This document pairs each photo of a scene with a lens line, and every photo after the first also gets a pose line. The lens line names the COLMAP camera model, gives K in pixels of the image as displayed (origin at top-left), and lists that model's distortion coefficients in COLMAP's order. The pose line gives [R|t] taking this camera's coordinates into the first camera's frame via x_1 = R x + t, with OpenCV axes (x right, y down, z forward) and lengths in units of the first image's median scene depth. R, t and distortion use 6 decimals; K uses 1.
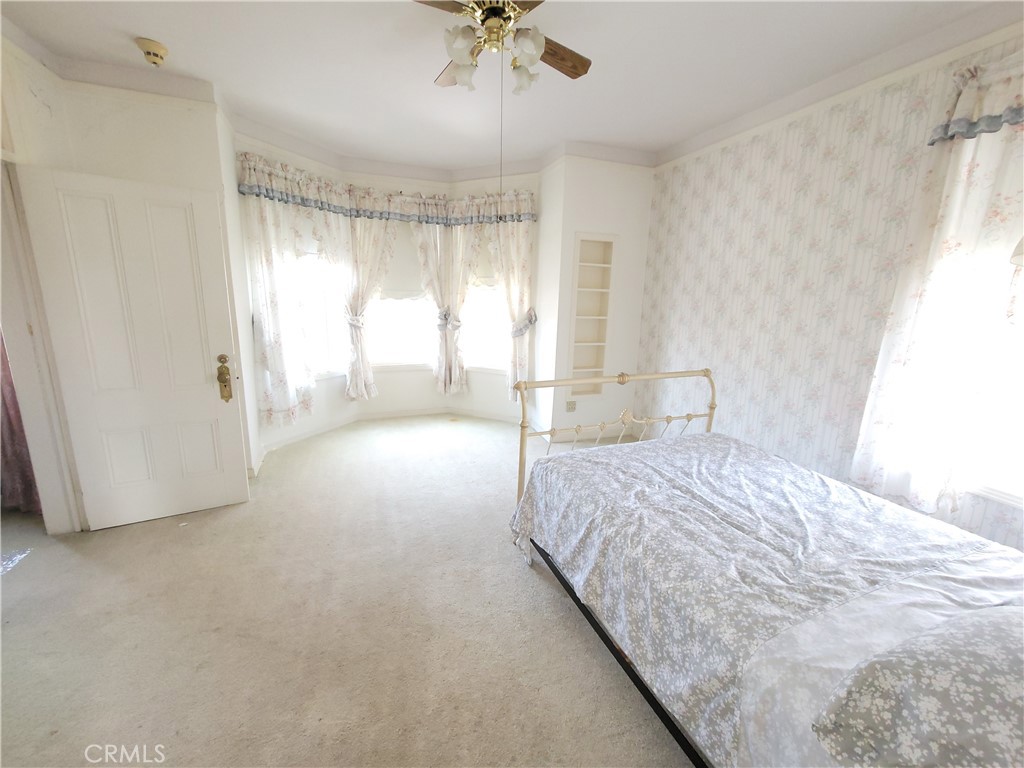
lens RADIAL K [[415.2, 0, 512.7], [0, 415.2, 384.6], [0, 0, 1]] dist [-0.002018, 0.000791]
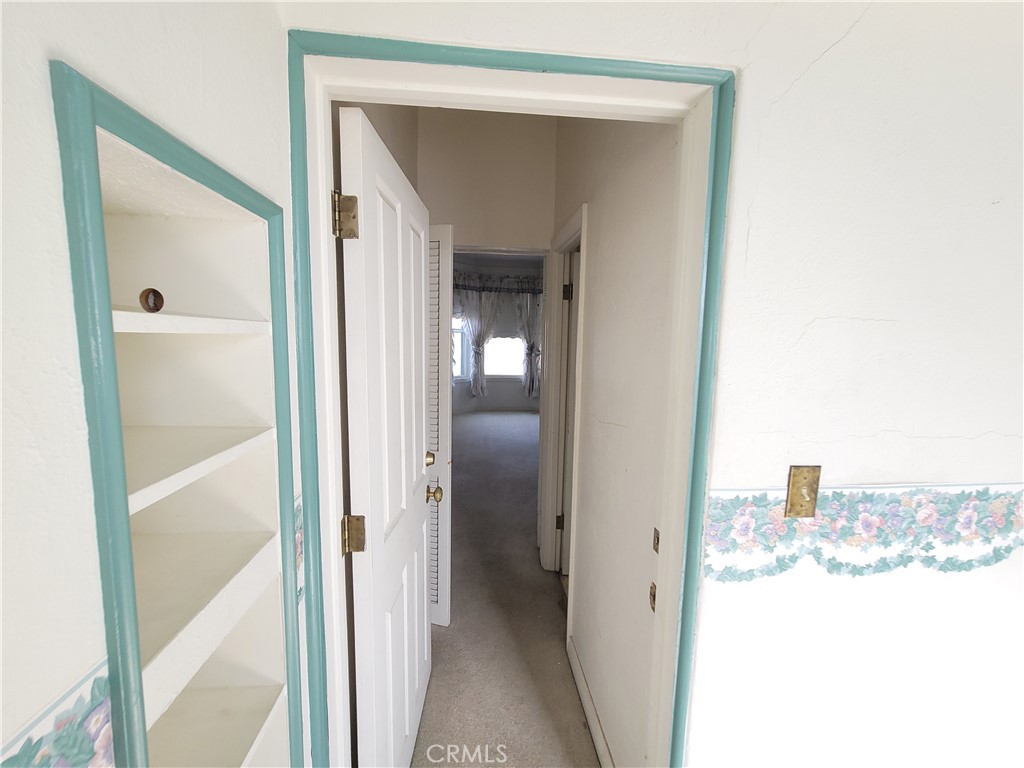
lens RADIAL K [[415.2, 0, 512.3], [0, 415.2, 383.1], [0, 0, 1]] dist [-0.002018, 0.000791]
pose [[0.964075, 0.028286, -0.264119, 0.213492], [-0.055397, 0.993861, -0.095772, 0.139264], [0.259788, 0.106963, 0.959723, -0.595271]]
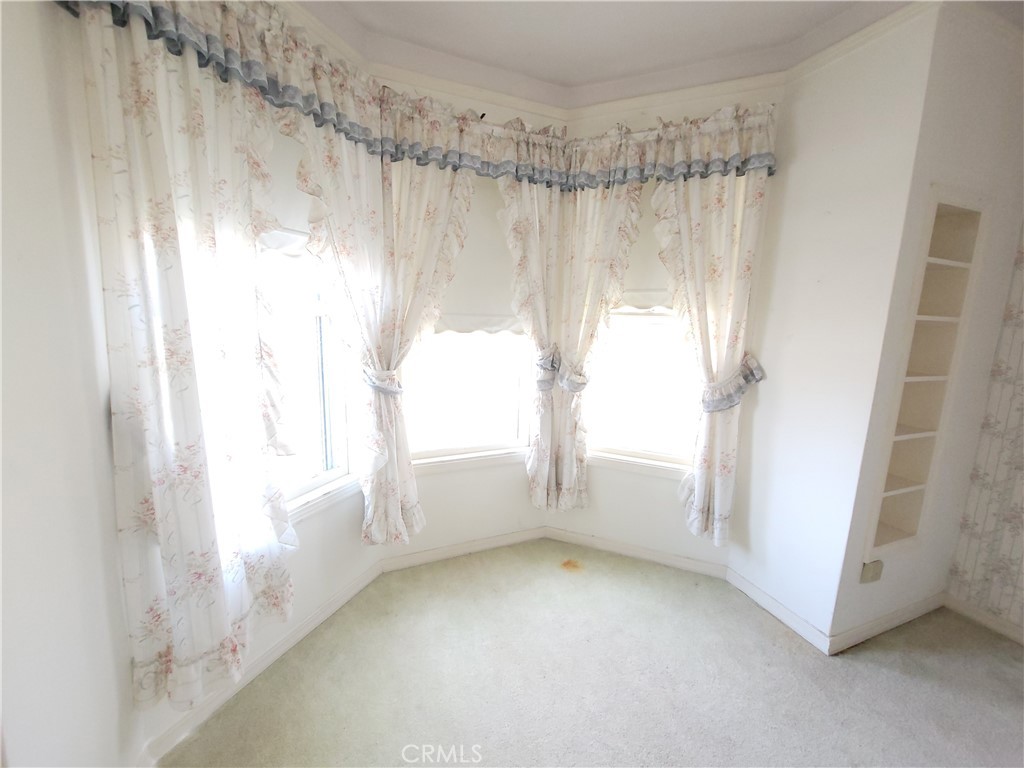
lens RADIAL K [[415.2, 0, 514.2], [0, 415.2, 382.6], [0, 0, 1]] dist [-0.002018, 0.000791]
pose [[0.998917, -0.003153, 0.046421, -0.257346], [0.005272, 0.998946, -0.045605, -0.128593], [-0.046228, 0.045800, 0.997880, 0.527627]]
